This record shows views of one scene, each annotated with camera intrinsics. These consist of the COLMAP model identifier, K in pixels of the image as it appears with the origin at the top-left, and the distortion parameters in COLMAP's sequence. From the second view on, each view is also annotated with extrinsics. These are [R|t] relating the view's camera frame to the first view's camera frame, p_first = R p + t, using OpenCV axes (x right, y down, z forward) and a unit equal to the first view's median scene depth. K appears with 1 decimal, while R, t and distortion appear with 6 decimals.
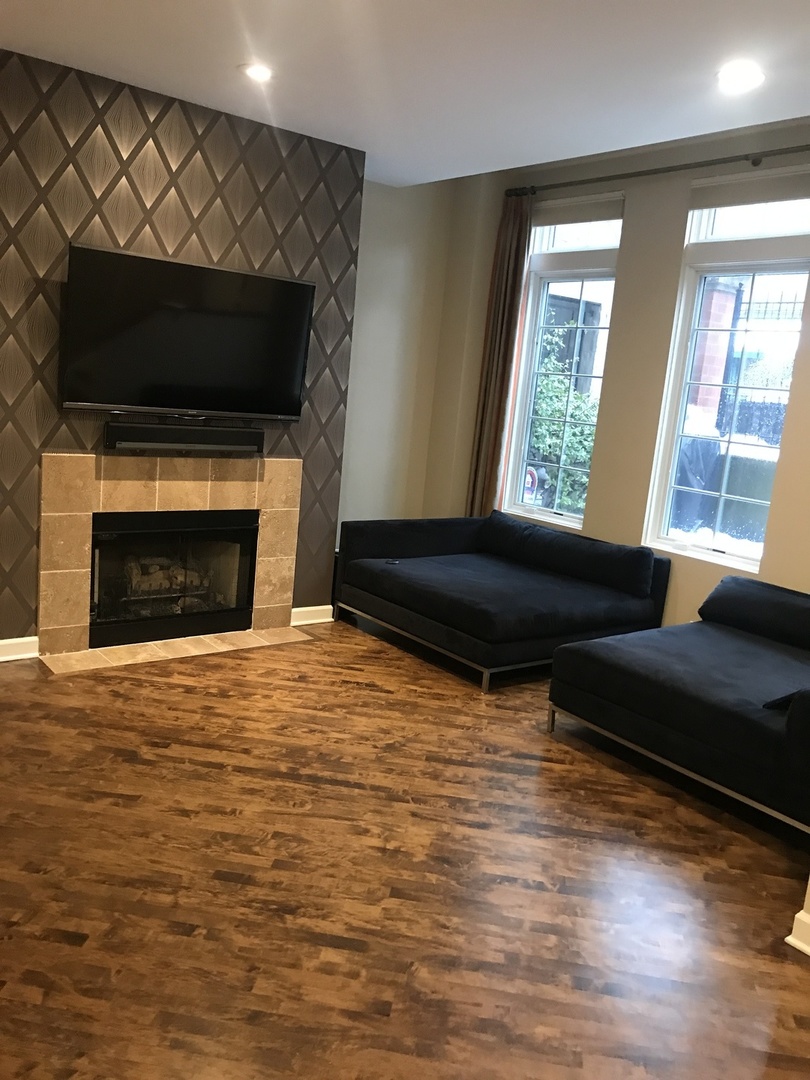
lens RADIAL K [[886.4, 0, 413.3], [0, 886.4, 521.7], [0, 0, 1]] dist [0.061345, -0.104169]
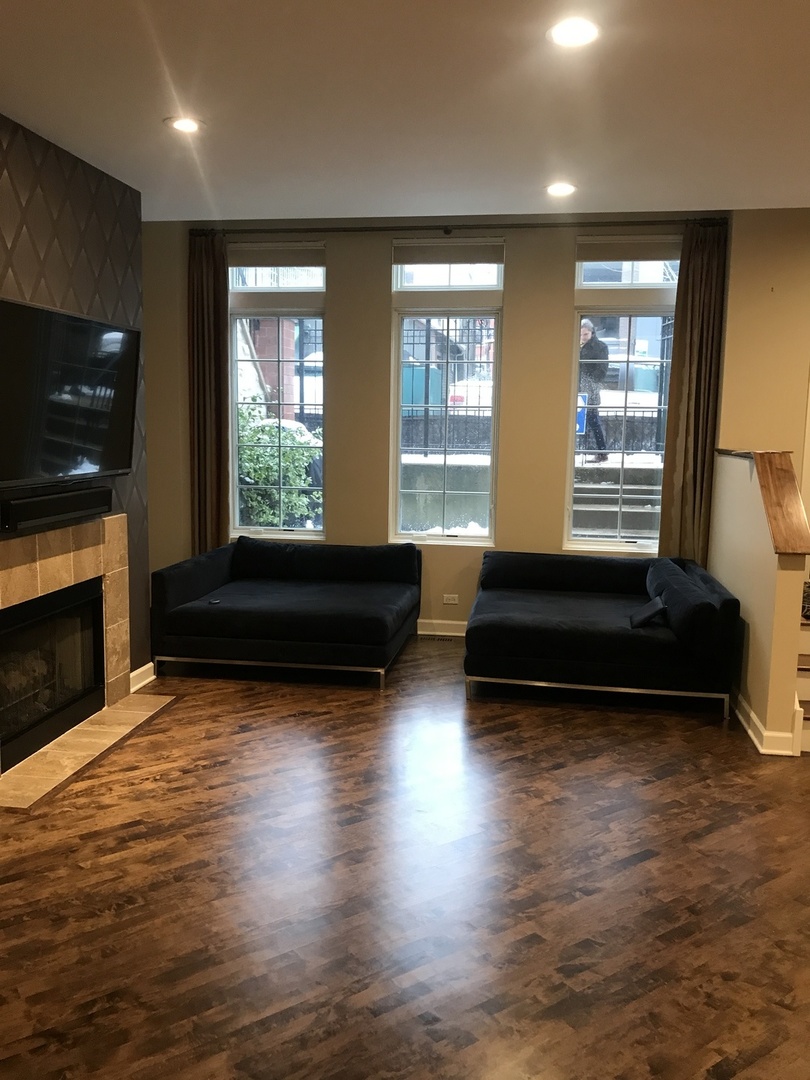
lens RADIAL K [[886.4, 0, 413.3], [0, 886.4, 521.7], [0, 0, 1]] dist [0.061345, -0.104169]
pose [[0.728503, -0.155684, 0.667117, -0.542121], [0.159117, 0.985655, 0.056262, -0.067769], [-0.666307, 0.065163, 0.742825, 0.104811]]
